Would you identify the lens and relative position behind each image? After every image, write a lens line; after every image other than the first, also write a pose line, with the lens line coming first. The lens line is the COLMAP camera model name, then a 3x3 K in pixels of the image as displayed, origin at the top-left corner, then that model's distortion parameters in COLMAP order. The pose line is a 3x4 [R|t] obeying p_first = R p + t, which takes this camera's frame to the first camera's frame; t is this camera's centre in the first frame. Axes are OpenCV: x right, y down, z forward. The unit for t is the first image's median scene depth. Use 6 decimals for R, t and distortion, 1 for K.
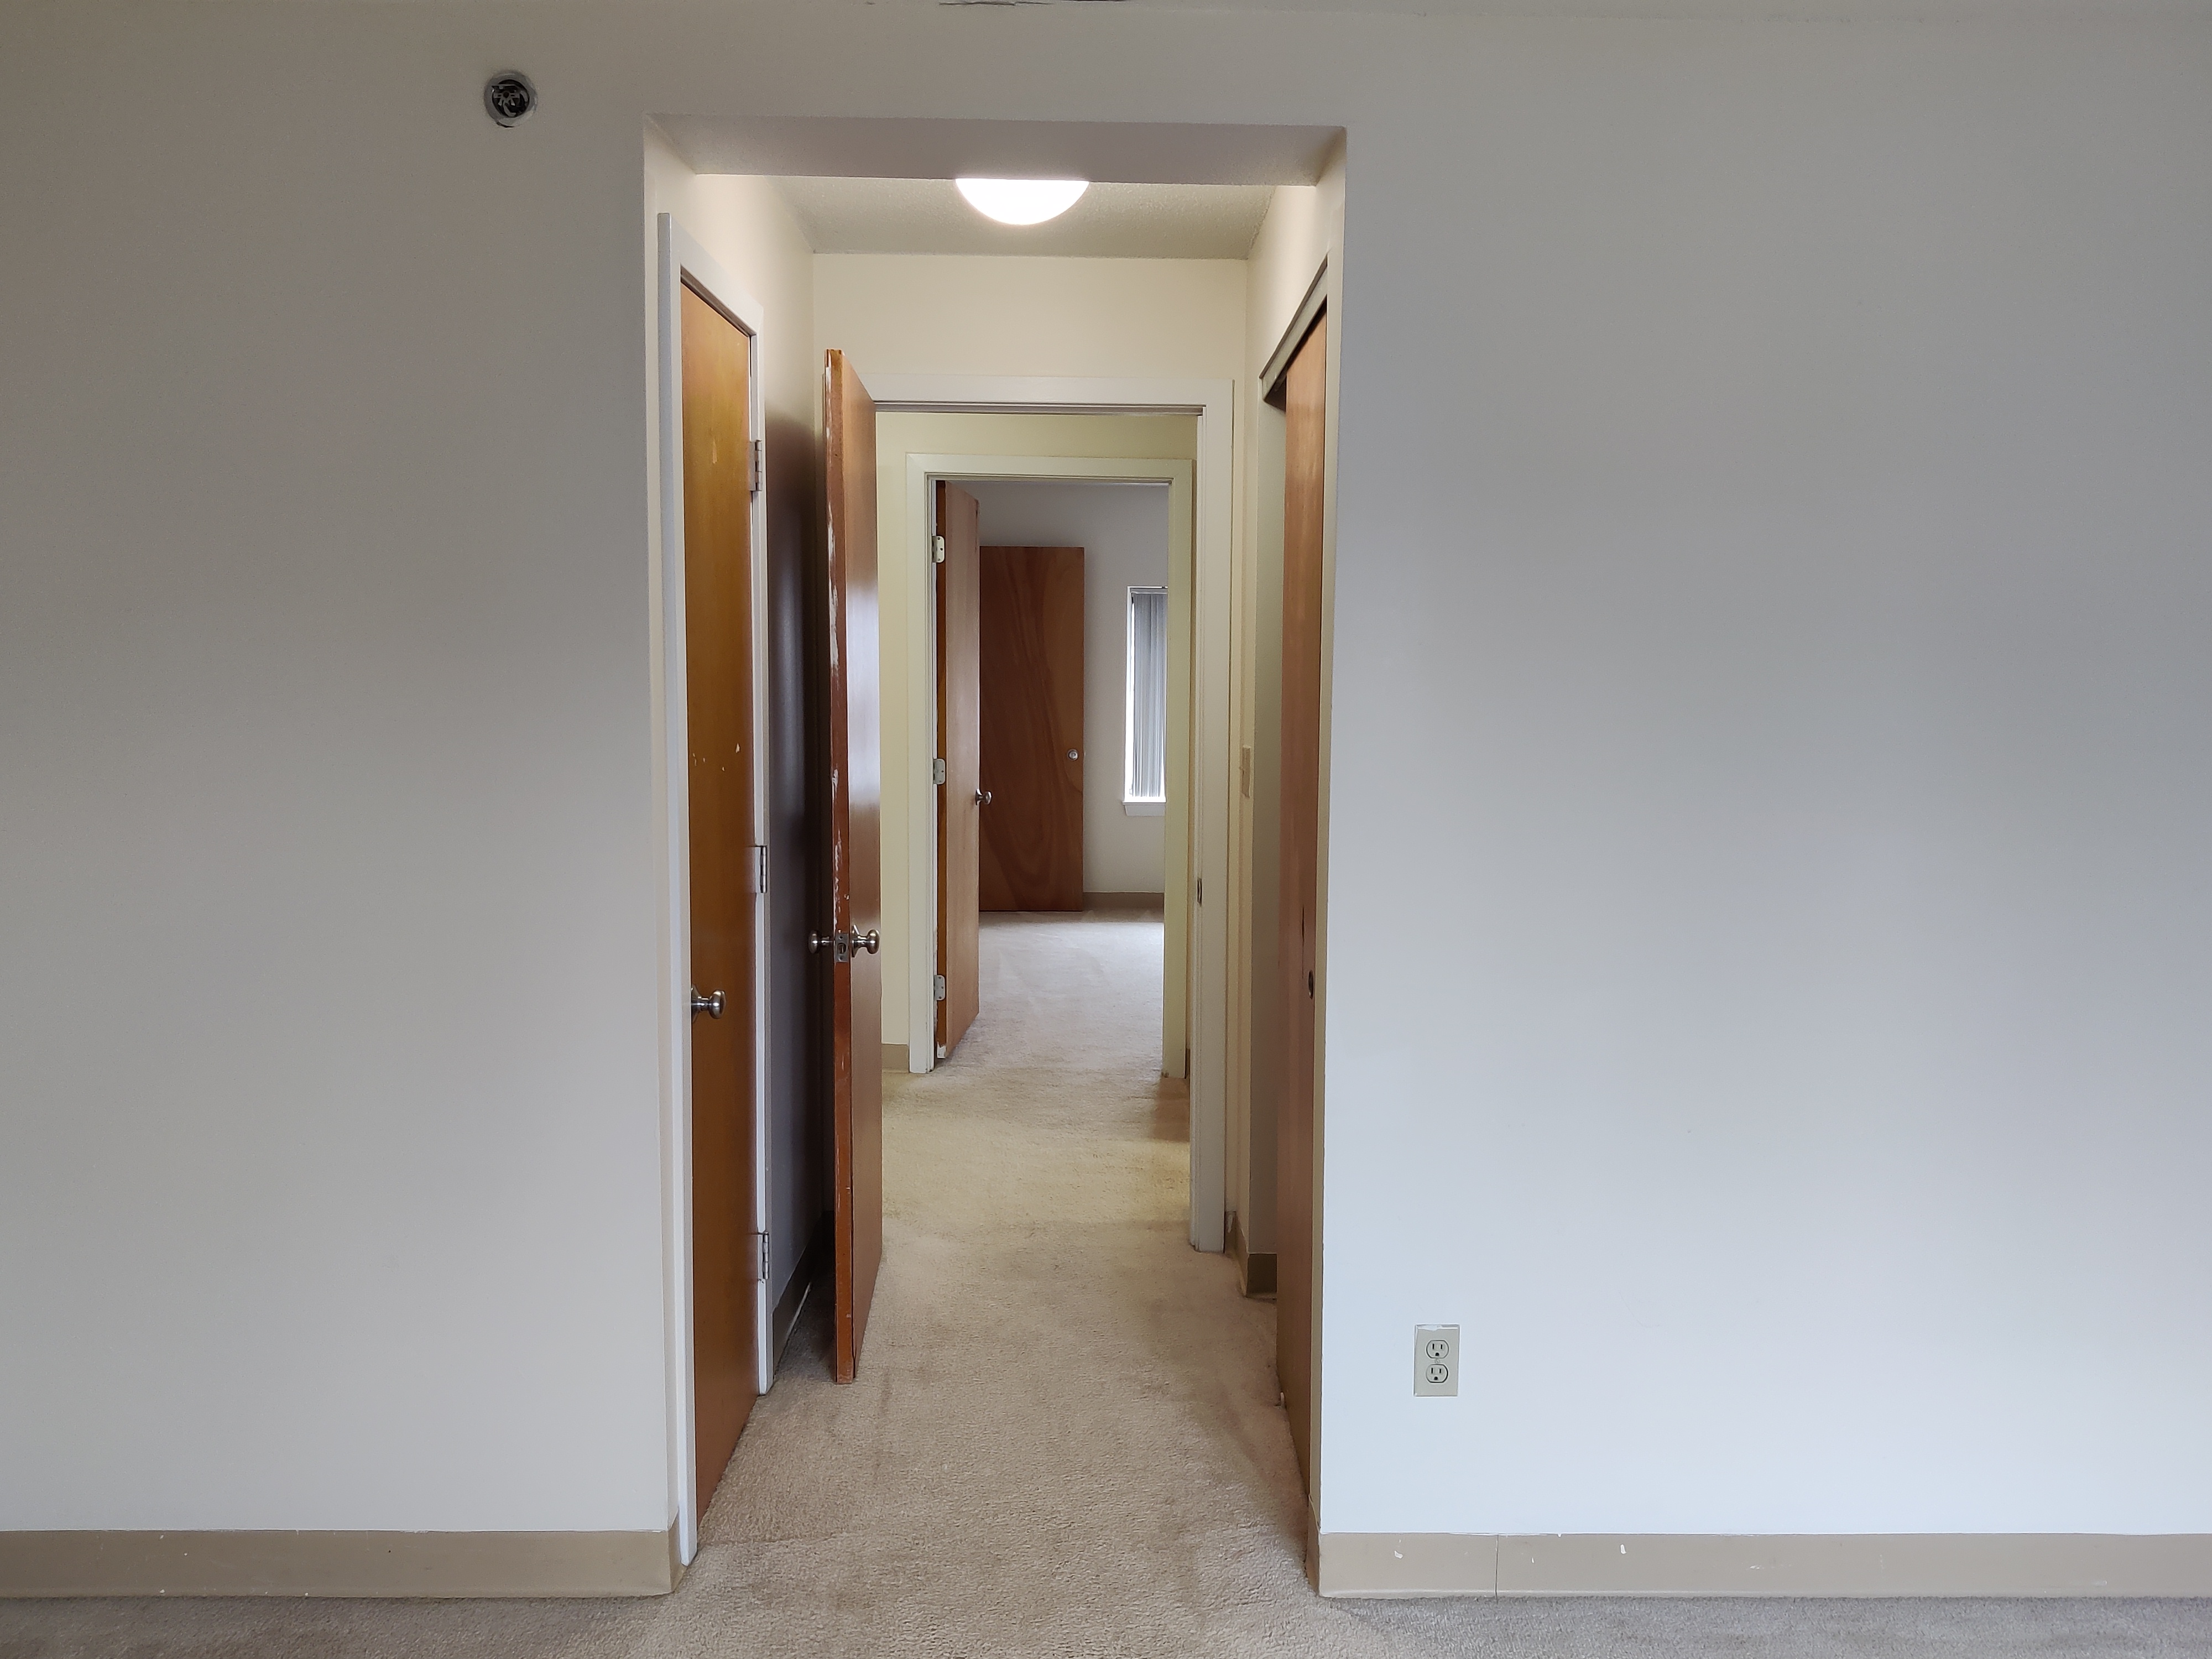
lens RADIAL K [[1758.9, 0, 1134.6], [0, 1758.9, 811.4], [0, 0, 1]] dist [0.006654, -0.007417]
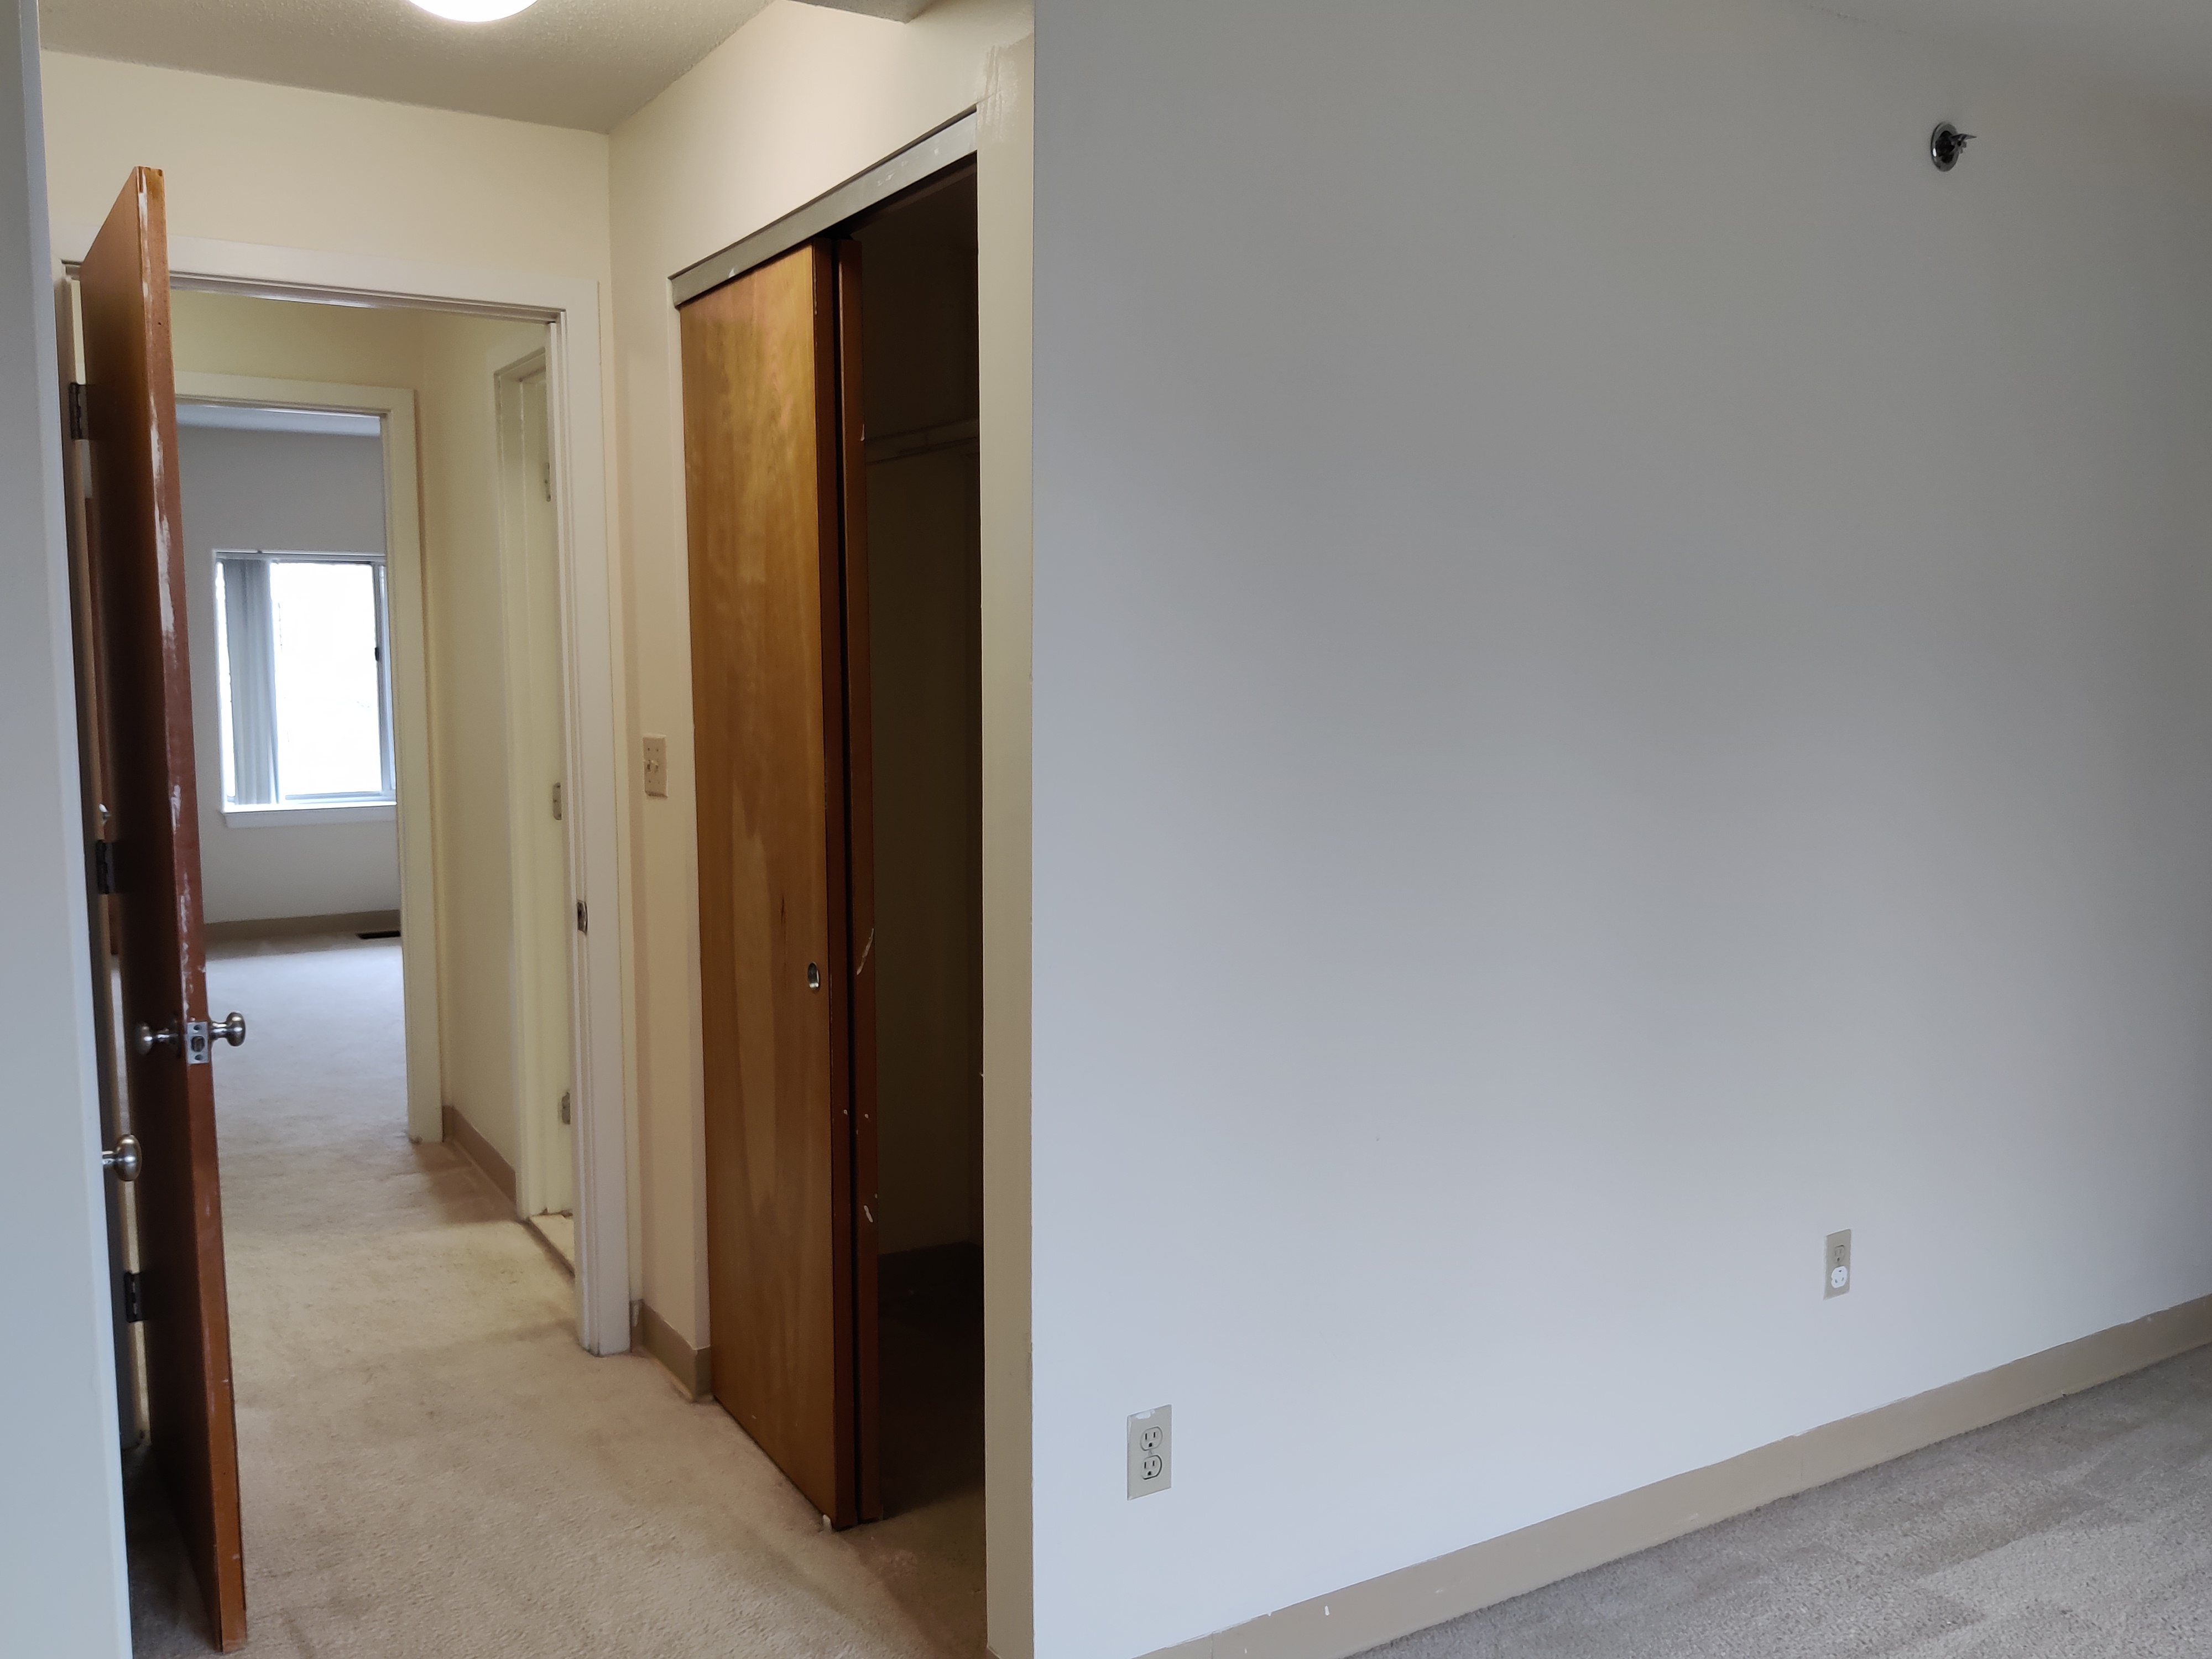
lens RADIAL K [[1777.8, 0, 1063.1], [0, 1777.8, 866.4], [0, 0, 1]] dist [0.034793, -0.069241]
pose [[0.871577, -0.067533, 0.485584, -0.205292], [0.049132, 0.997513, 0.050542, -0.010356], [-0.487790, -0.020193, 0.872728, 0.221549]]
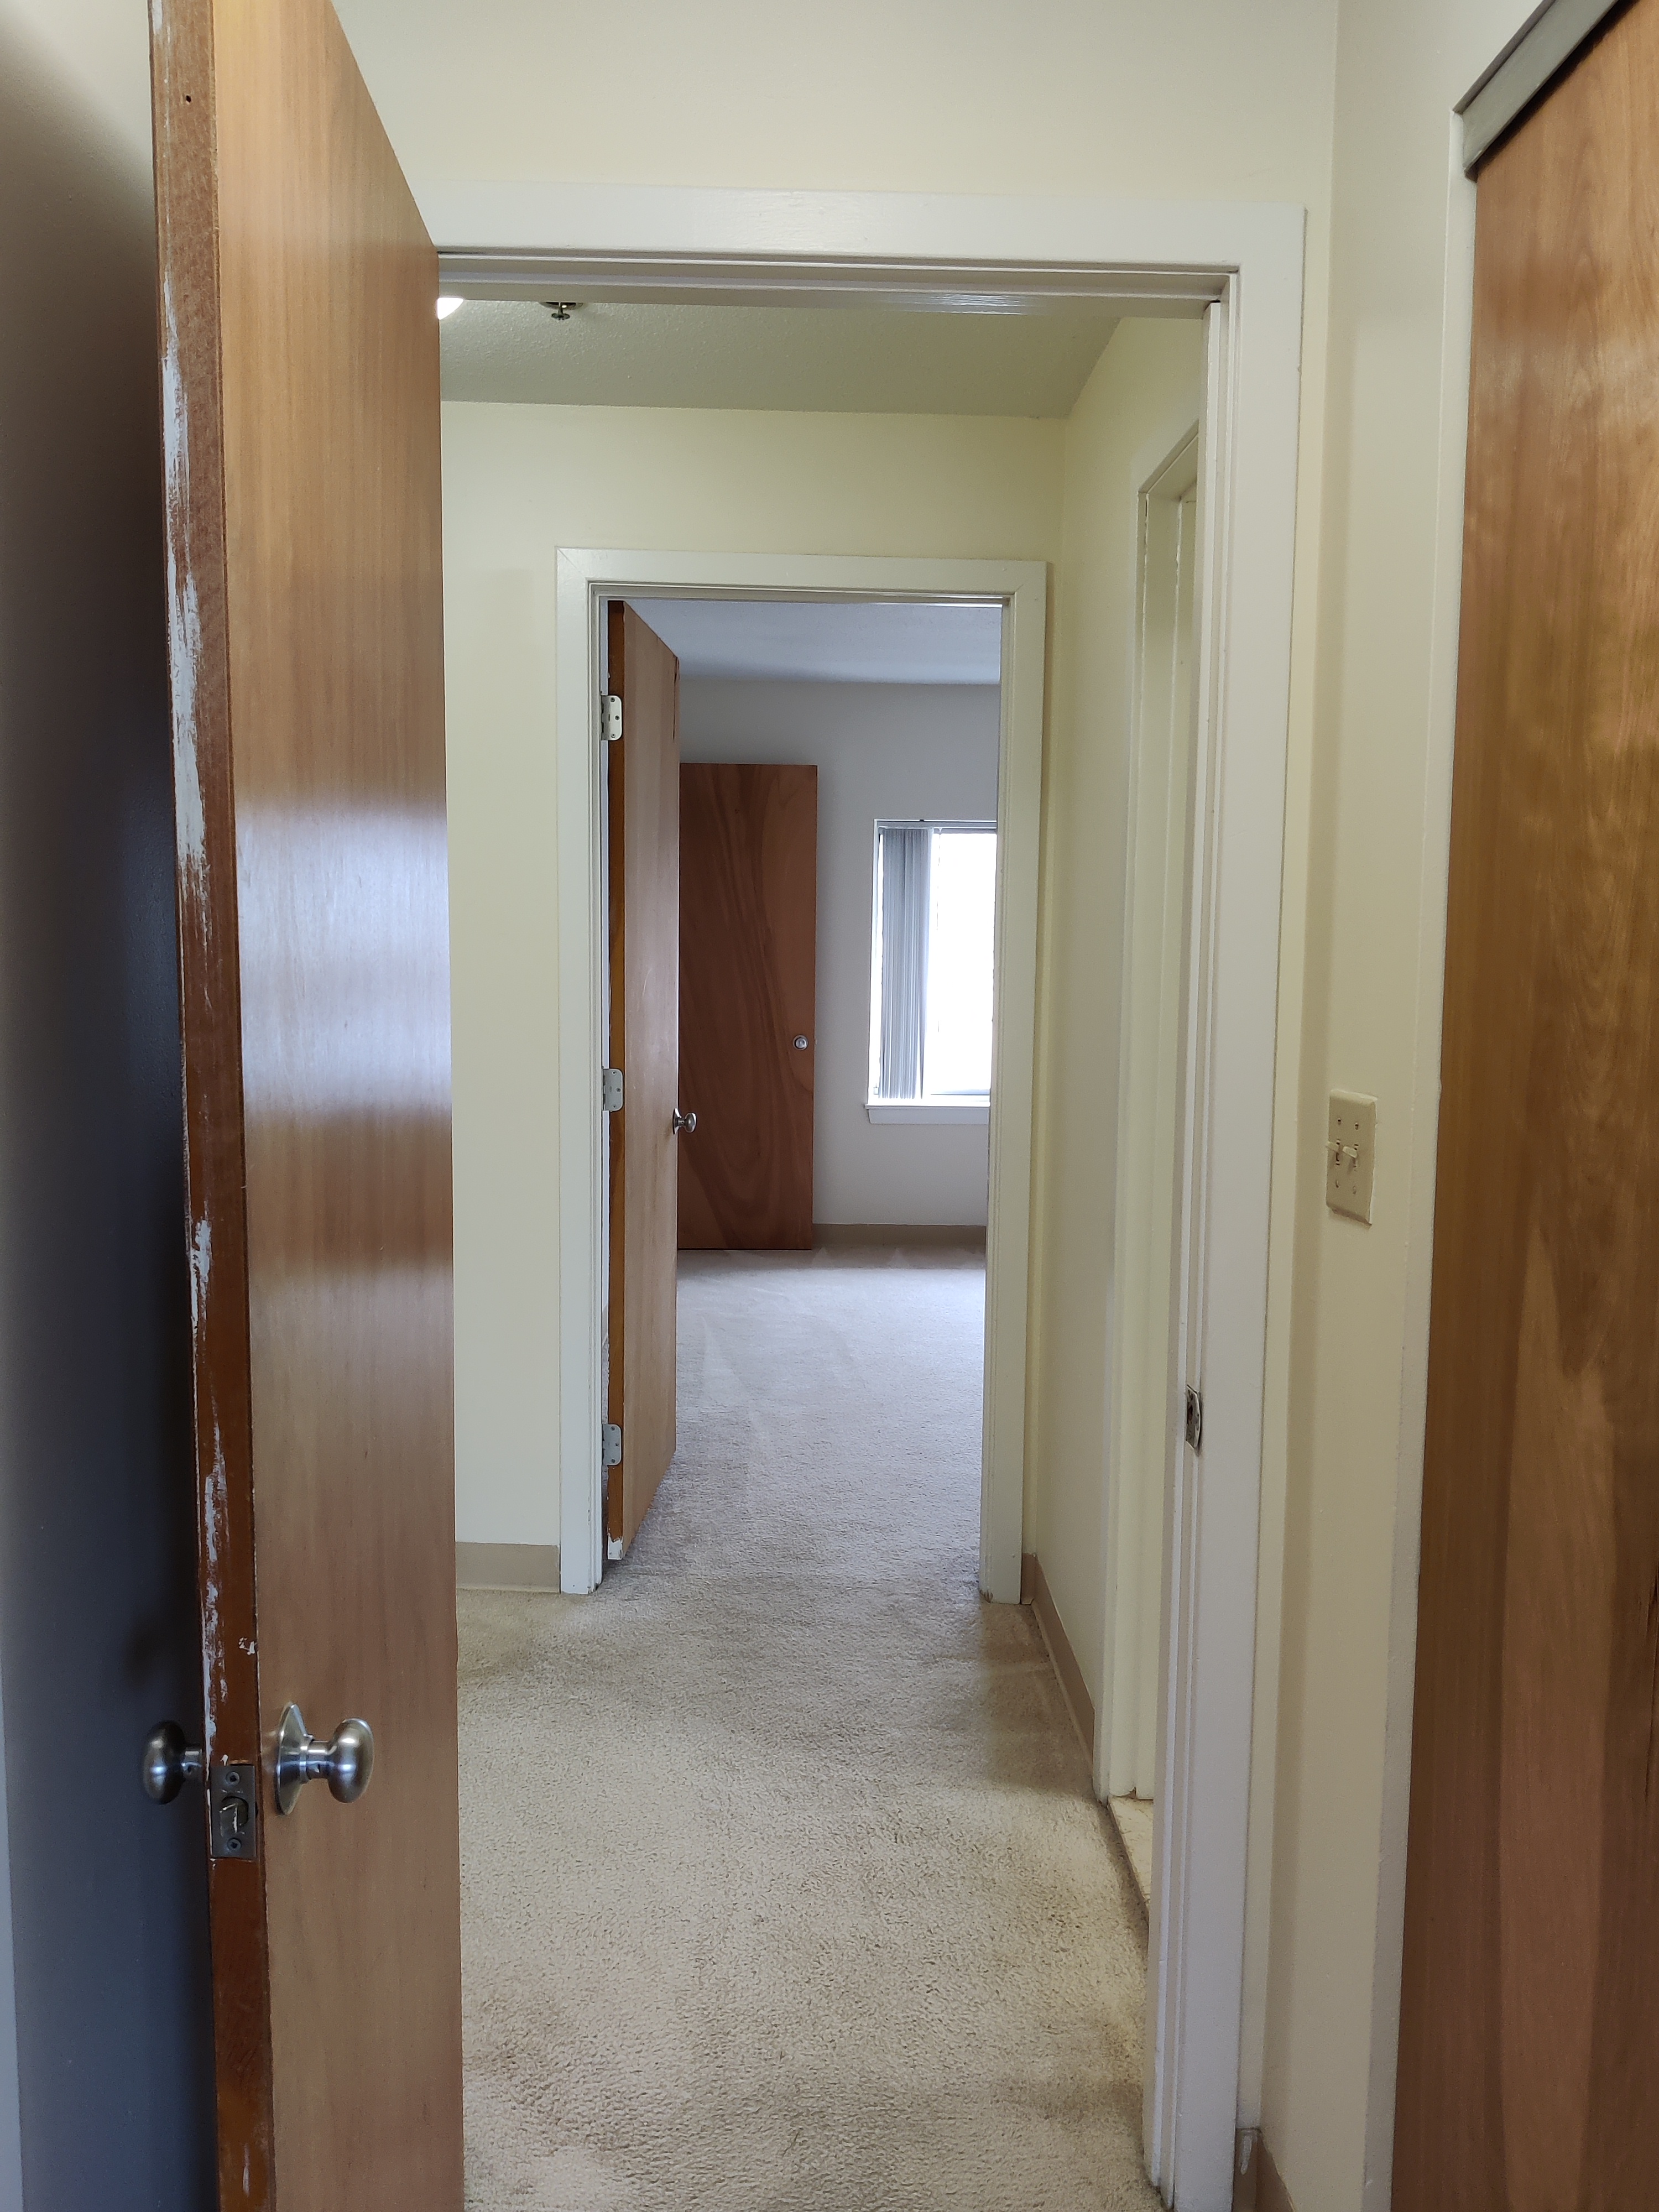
lens RADIAL K [[1777.8, 0, 835.9], [0, 1777.8, 1100.8], [0, 0, 1]] dist [0.034793, -0.069241]
pose [[0.999984, 0.004362, 0.003689, -0.065695], [-0.004404, 0.999924, 0.011499, -0.046785], [-0.003639, -0.011515, 0.999927, 0.695235]]
